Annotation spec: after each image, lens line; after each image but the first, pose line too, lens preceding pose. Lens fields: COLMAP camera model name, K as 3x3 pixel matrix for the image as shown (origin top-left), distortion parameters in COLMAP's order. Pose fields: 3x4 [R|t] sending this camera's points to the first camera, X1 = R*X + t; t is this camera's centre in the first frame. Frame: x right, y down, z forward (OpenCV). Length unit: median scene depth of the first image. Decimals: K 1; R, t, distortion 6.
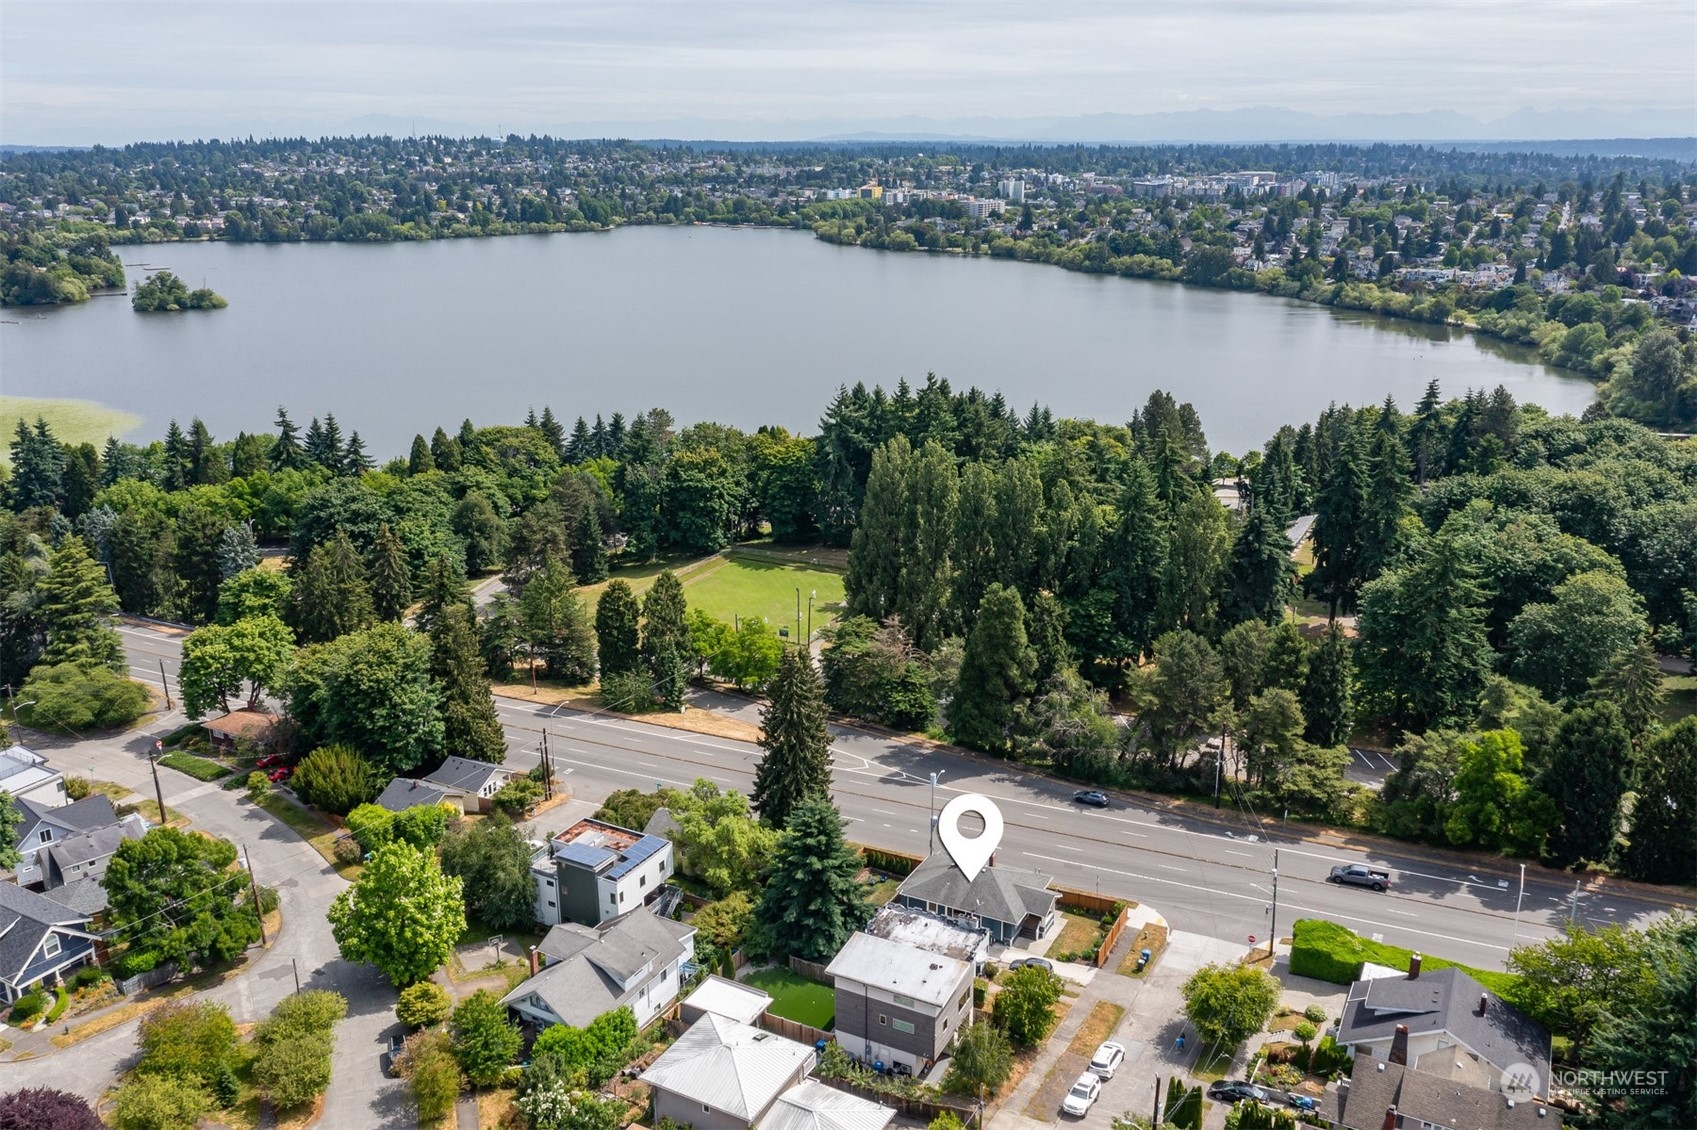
lens RADIAL K [[1380.0, 0, 873.2], [0, 1380.0, 565.2], [0, 0, 1]] dist [0.010139, 0.001101]
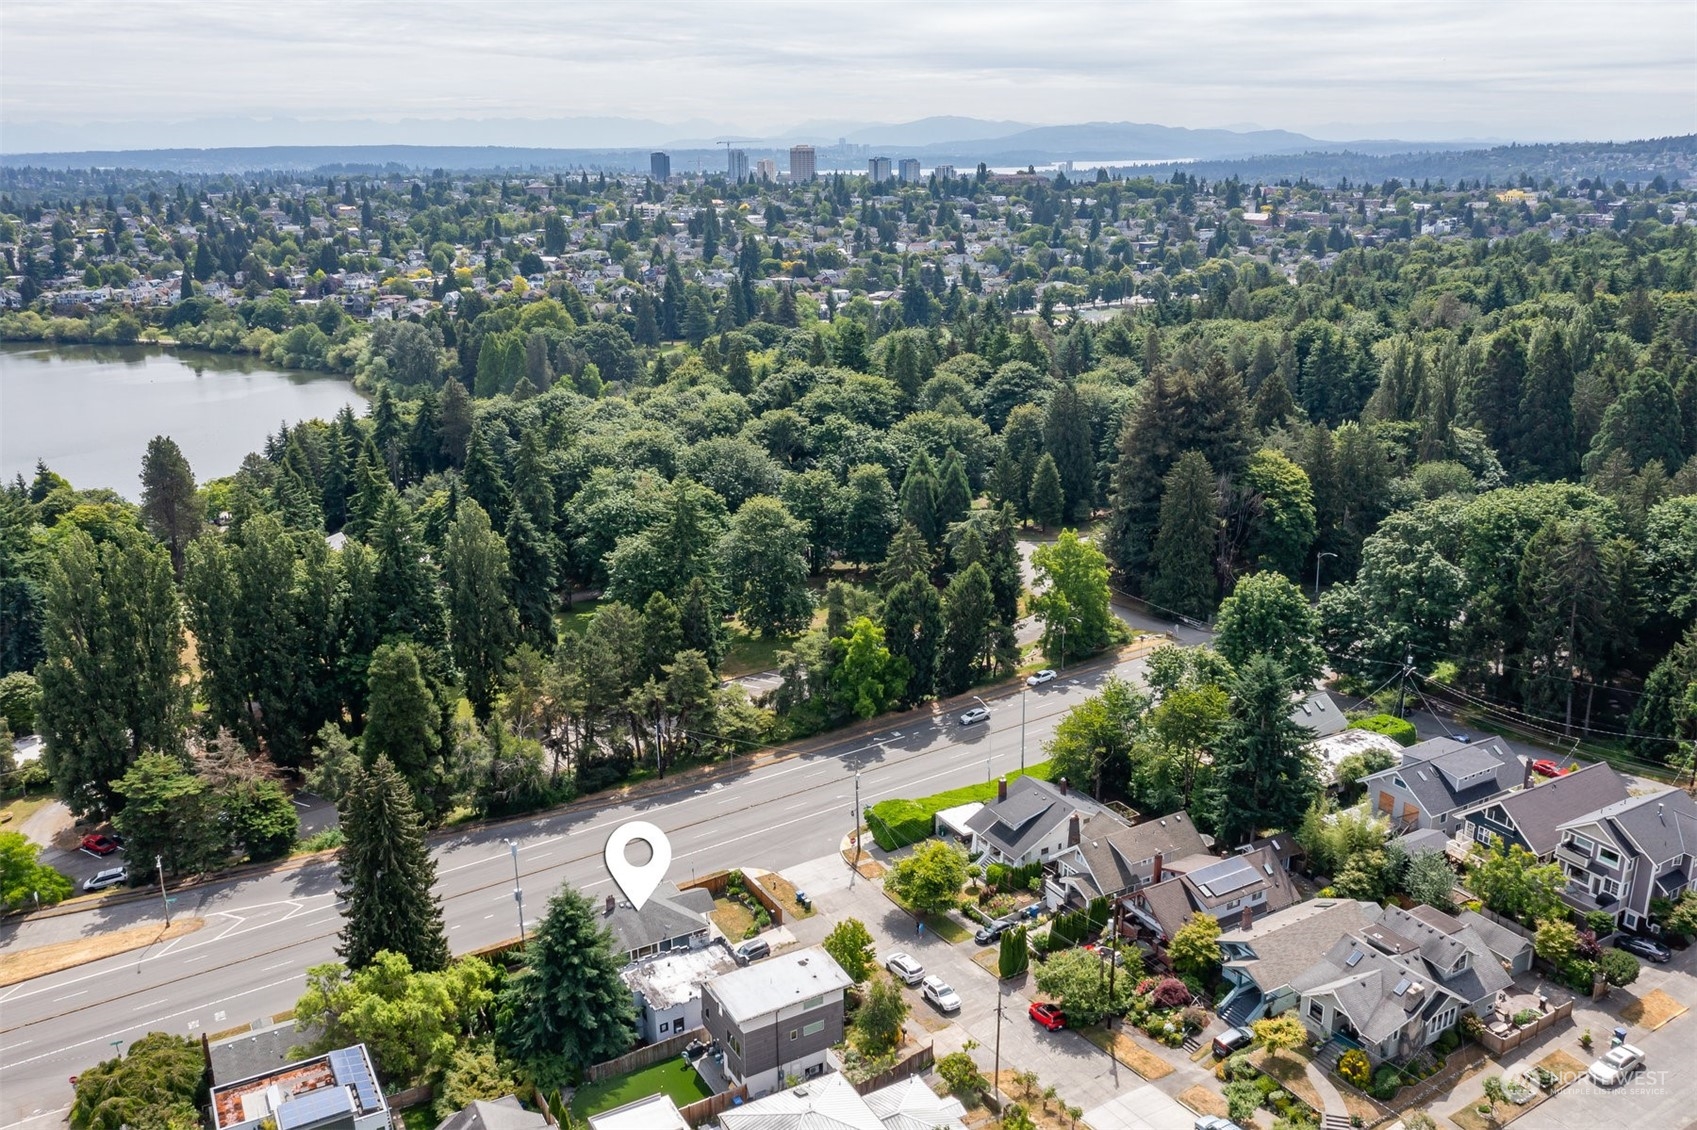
lens RADIAL K [[1380.0, 0, 873.2], [0, 1380.0, 565.2], [0, 0, 1]] dist [0.010139, 0.001101]
pose [[0.558345, -0.250606, 0.790853, -0.114801], [0.257066, 0.958626, 0.122281, -0.016957], [-0.788777, 0.135026, 0.599666, 0.055150]]
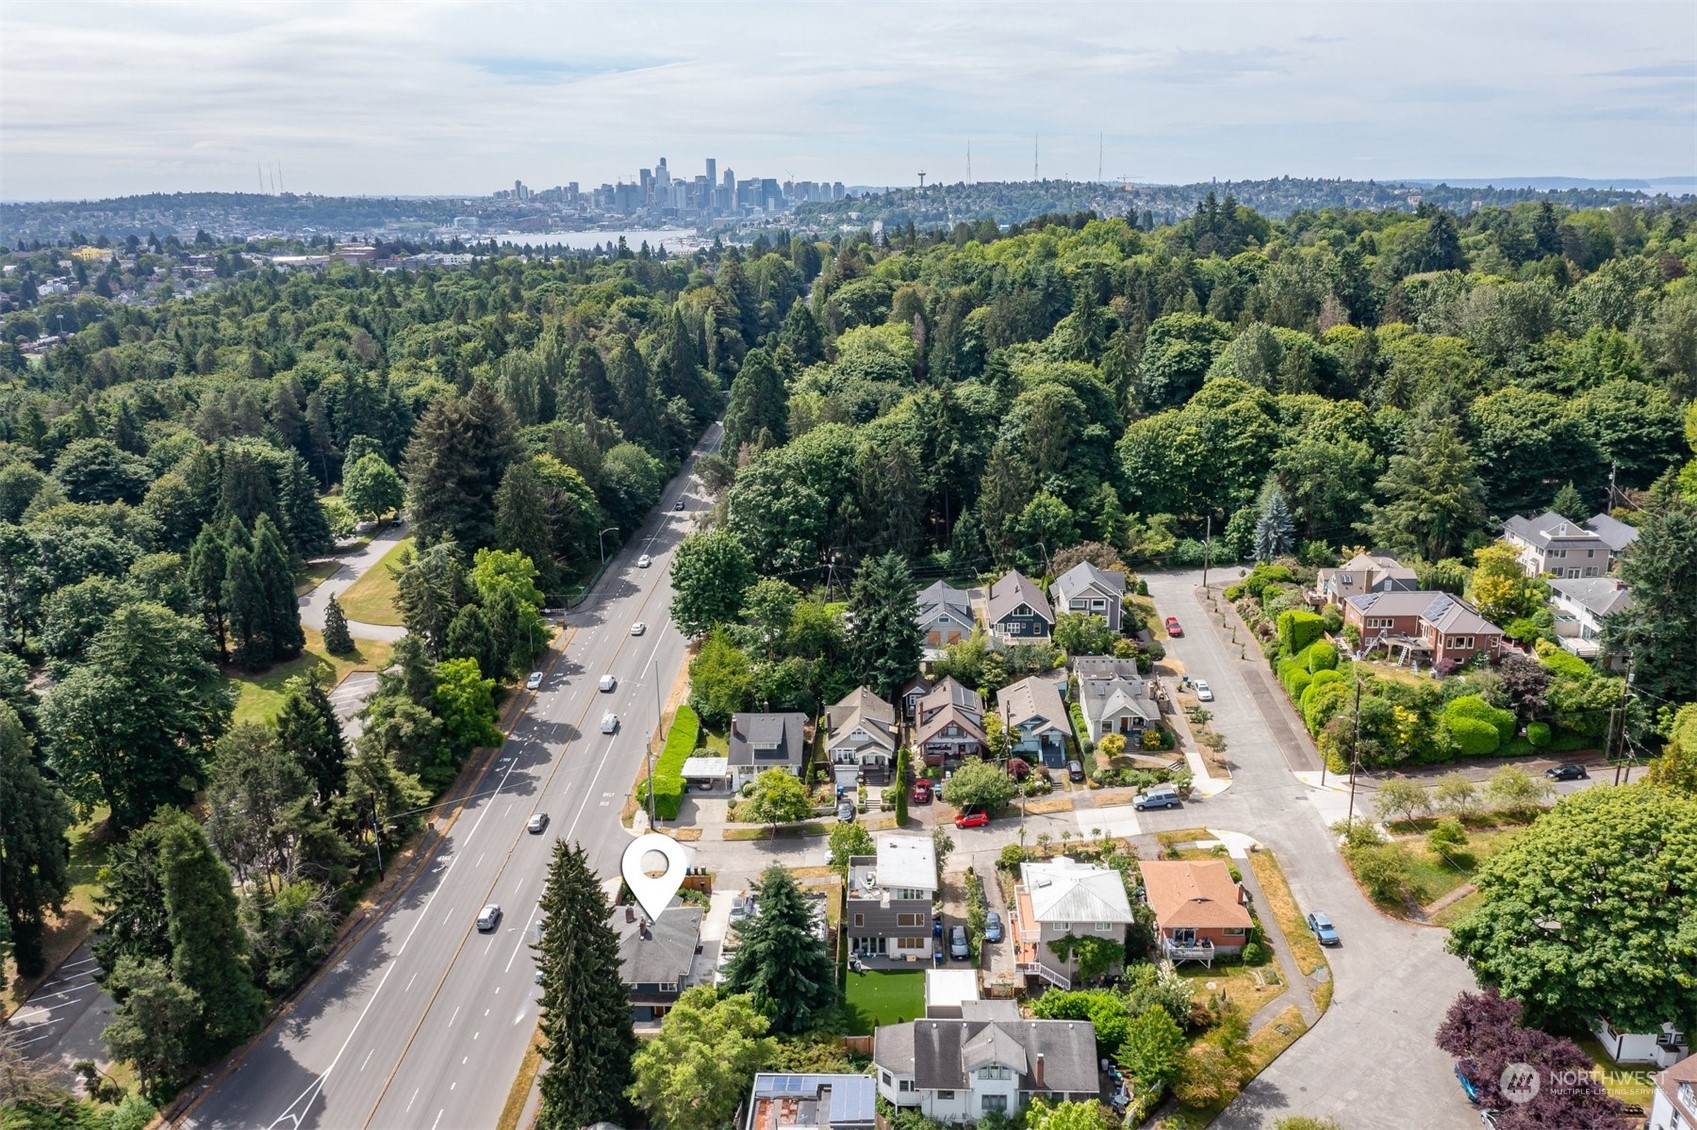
lens RADIAL K [[1380.0, 0, 873.2], [0, 1380.0, 565.2], [0, 0, 1]] dist [0.010139, 0.001101]
pose [[-0.438524, -0.235291, 0.867373, -0.168599], [0.270175, 0.885963, 0.376928, -0.070695], [-0.857148, 0.399634, -0.324946, 0.236926]]
